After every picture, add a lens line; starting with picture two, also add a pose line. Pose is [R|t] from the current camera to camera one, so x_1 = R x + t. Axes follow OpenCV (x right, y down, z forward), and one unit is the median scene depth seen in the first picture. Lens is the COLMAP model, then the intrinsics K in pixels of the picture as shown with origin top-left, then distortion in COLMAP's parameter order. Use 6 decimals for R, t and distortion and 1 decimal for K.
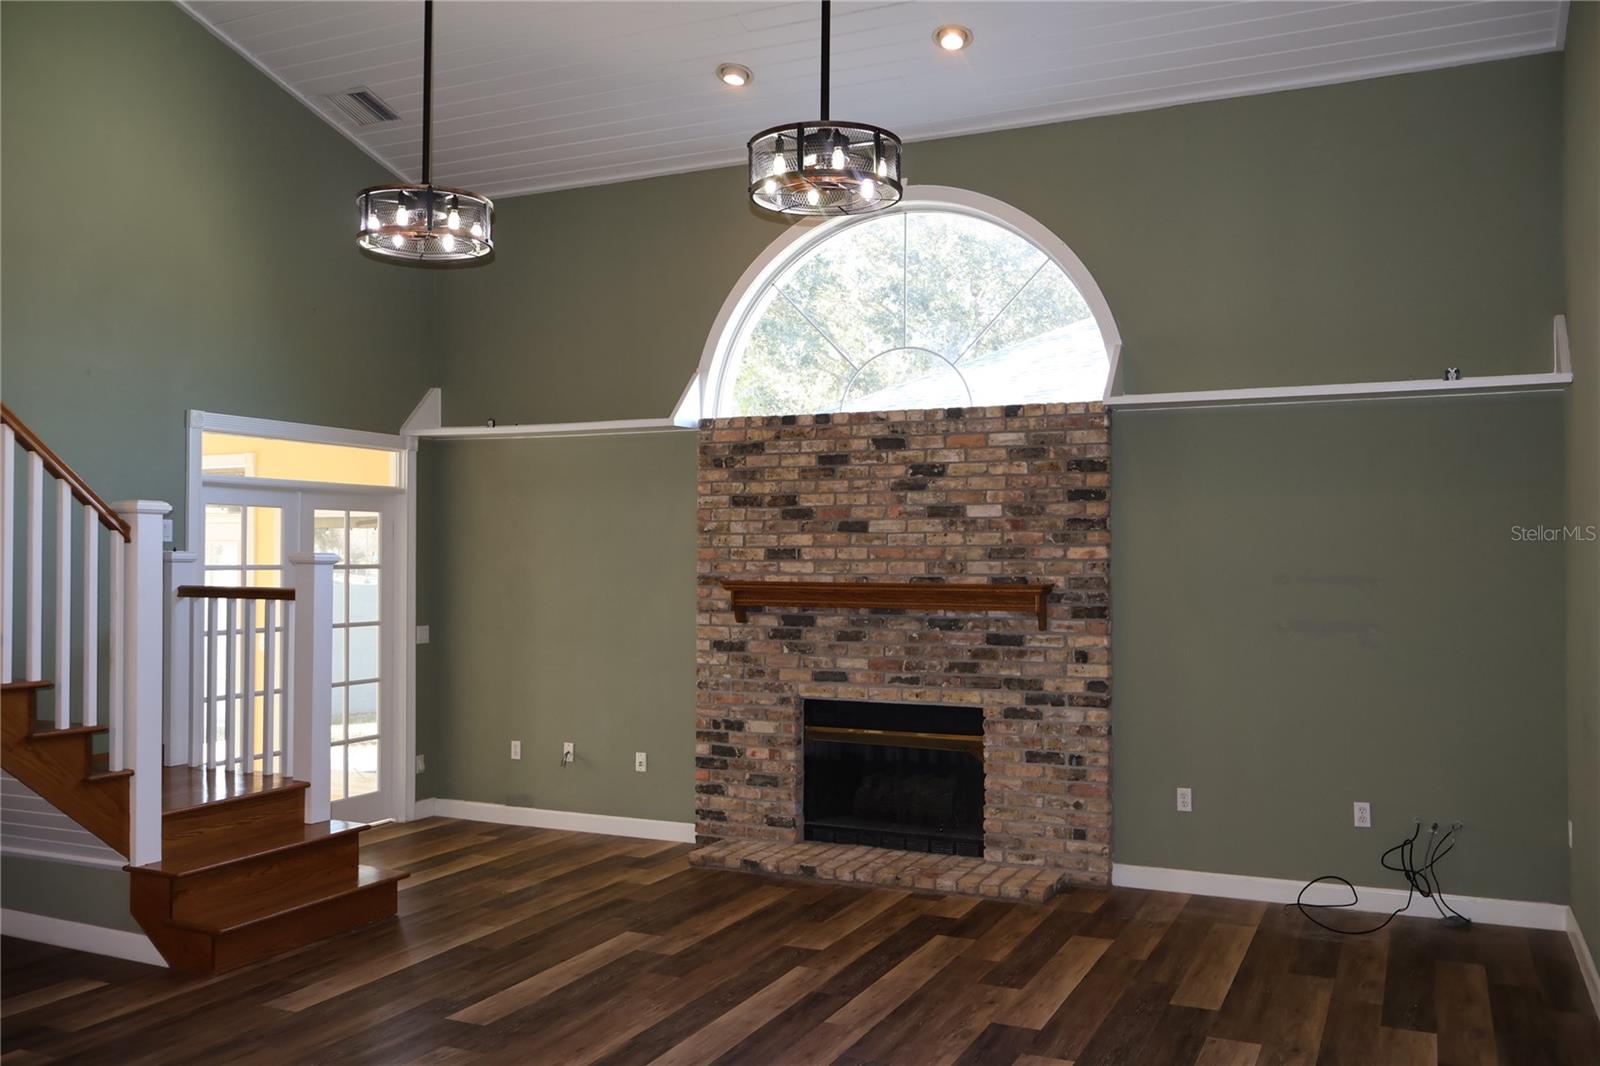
lens RADIAL K [[1338.3, 0, 800.6], [0, 1338.3, 529.8], [0, 0, 1]] dist [-0.002803, 0.003833]
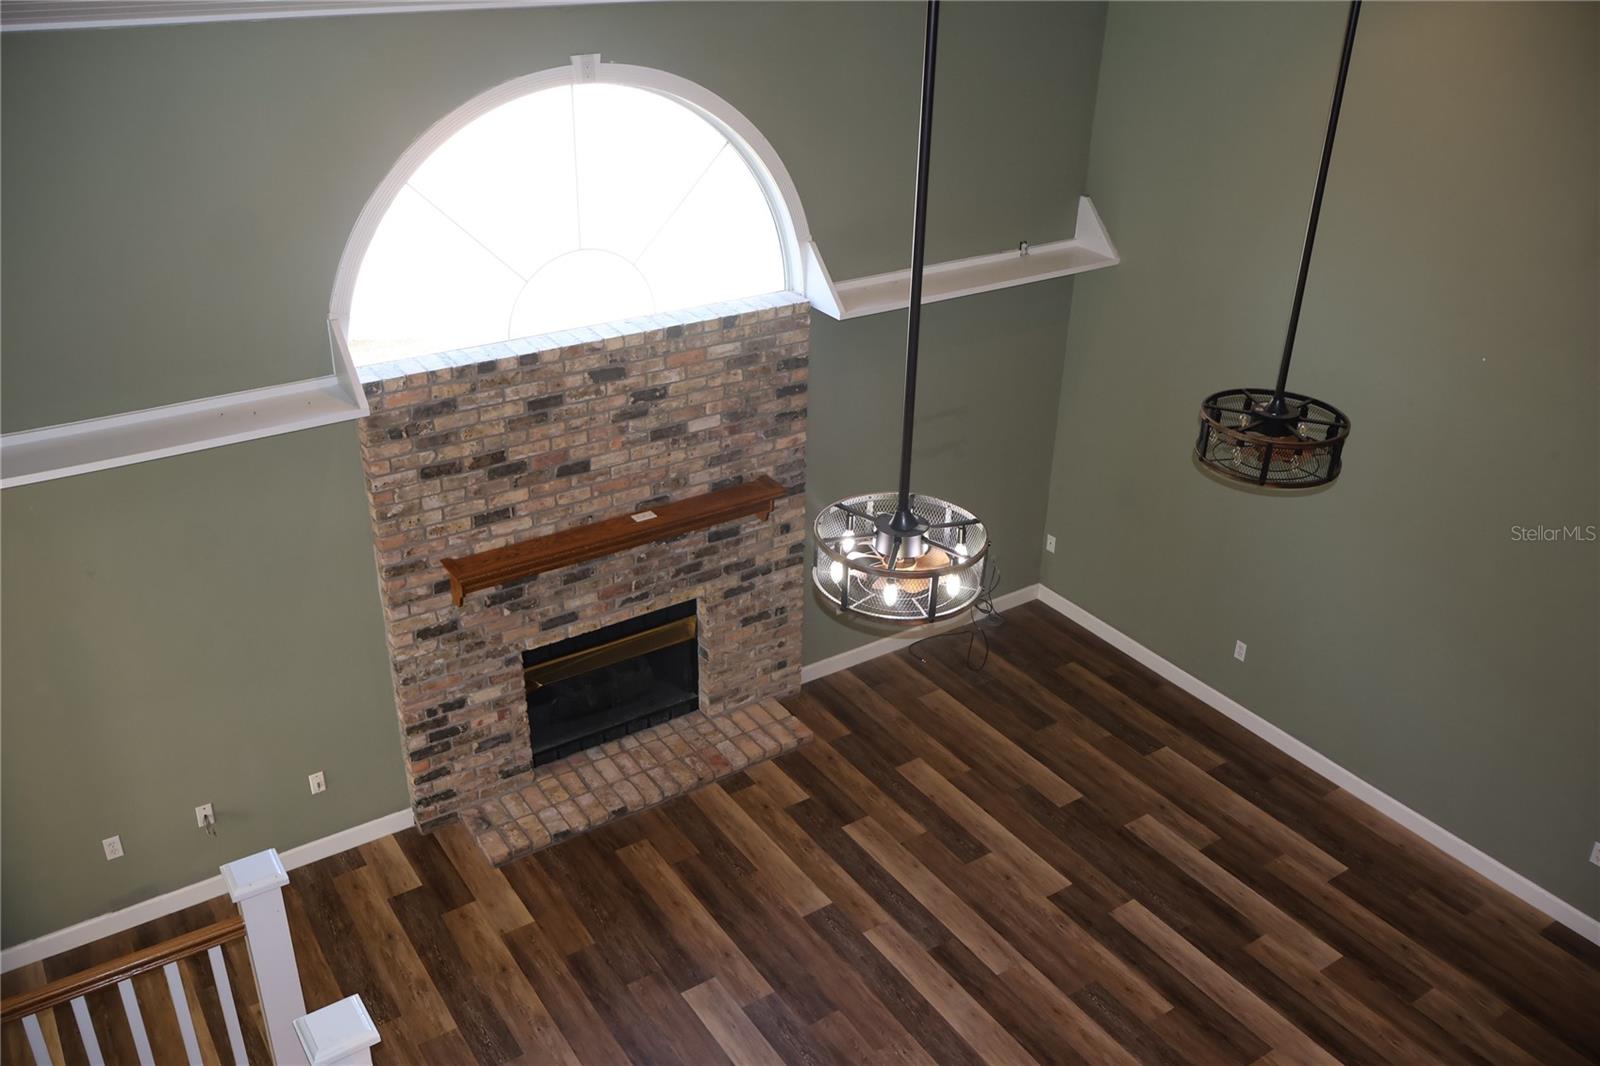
lens RADIAL K [[1338.3, 0, 795.1], [0, 1338.3, 536.8], [0, 0, 1]] dist [-0.002803, 0.003833]
pose [[0.521548, -0.387500, 0.760152, -0.589612], [-0.031309, 0.881628, 0.470906, -0.393897], [-0.852647, -0.269399, 0.447679, 0.468396]]
